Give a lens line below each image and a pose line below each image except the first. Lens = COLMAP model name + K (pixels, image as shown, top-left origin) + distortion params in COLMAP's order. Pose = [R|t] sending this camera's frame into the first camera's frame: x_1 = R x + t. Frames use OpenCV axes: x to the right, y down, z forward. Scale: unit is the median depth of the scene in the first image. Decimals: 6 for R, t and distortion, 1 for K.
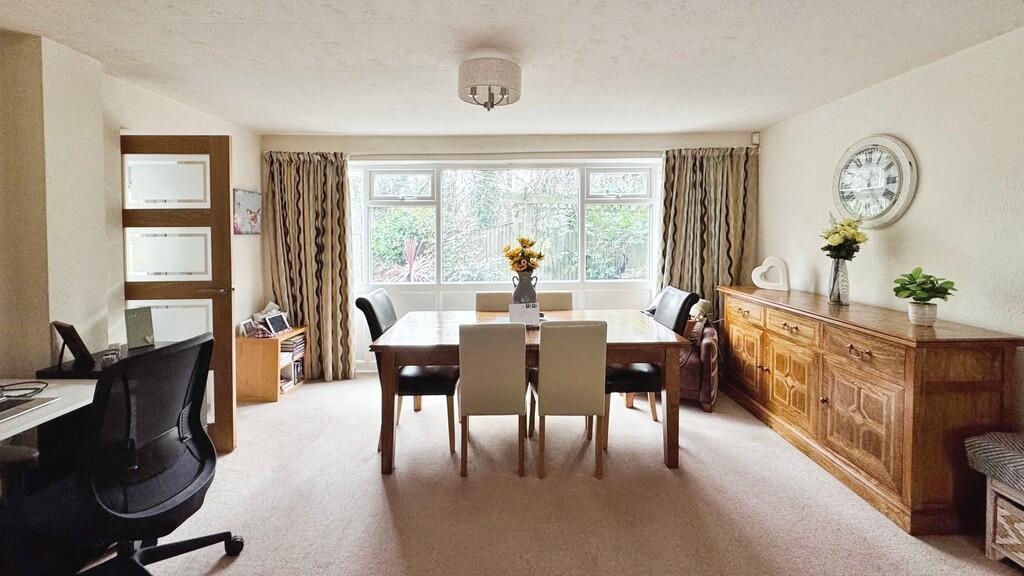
lens RADIAL K [[421.2, 0, 509.6], [0, 421.2, 245.6], [0, 0, 1]] dist [-0.002447, 0.000015]
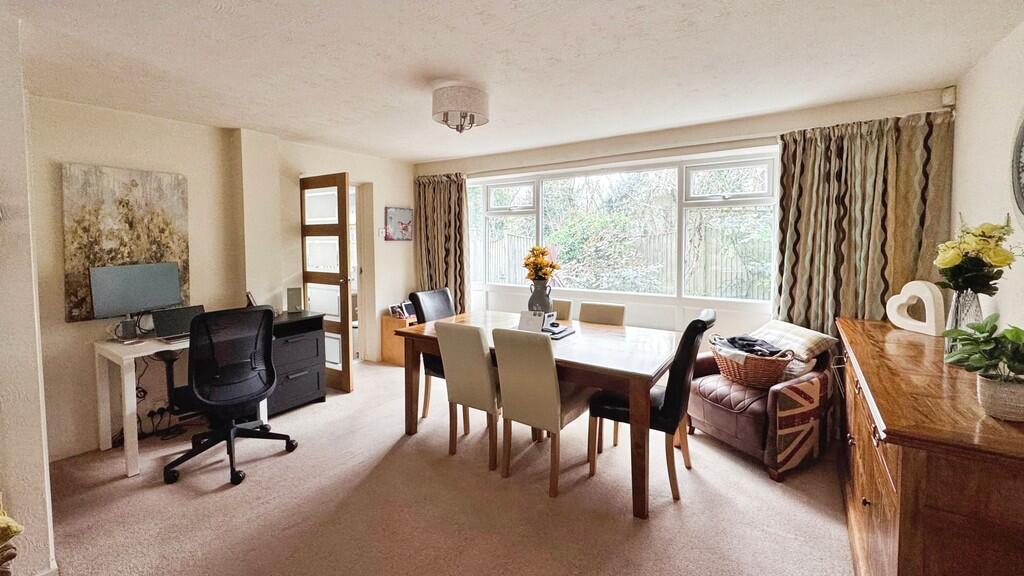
lens RADIAL K [[420.9, 0, 508.4], [0, 420.9, 256.7], [0, 0, 1]] dist [-0.003012, -0.000284]
pose [[0.824206, 0.029169, -0.565539, 0.410138], [-0.018196, 0.999521, 0.025033, -0.014663], [0.565998, -0.010342, 0.824342, 0.089907]]
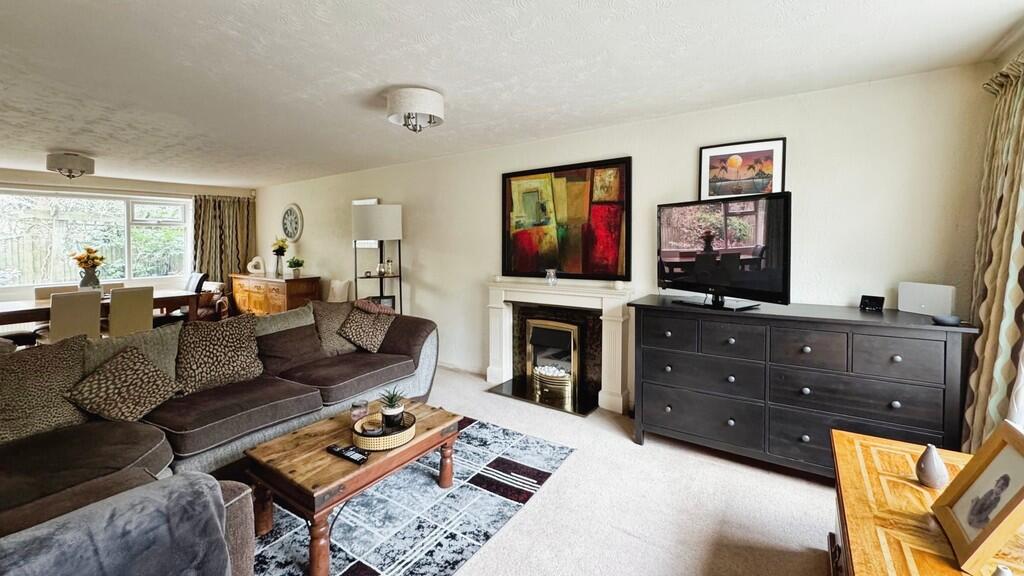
lens RADIAL K [[421.2, 0, 509.6], [0, 421.2, 245.6], [0, 0, 1]] dist [-0.002447, 0.000015]
pose [[0.585904, -0.005277, 0.810364, -0.254204], [0.030773, 0.999402, -0.015742, 0.037656], [-0.809796, 0.034161, 0.585716, -0.998460]]
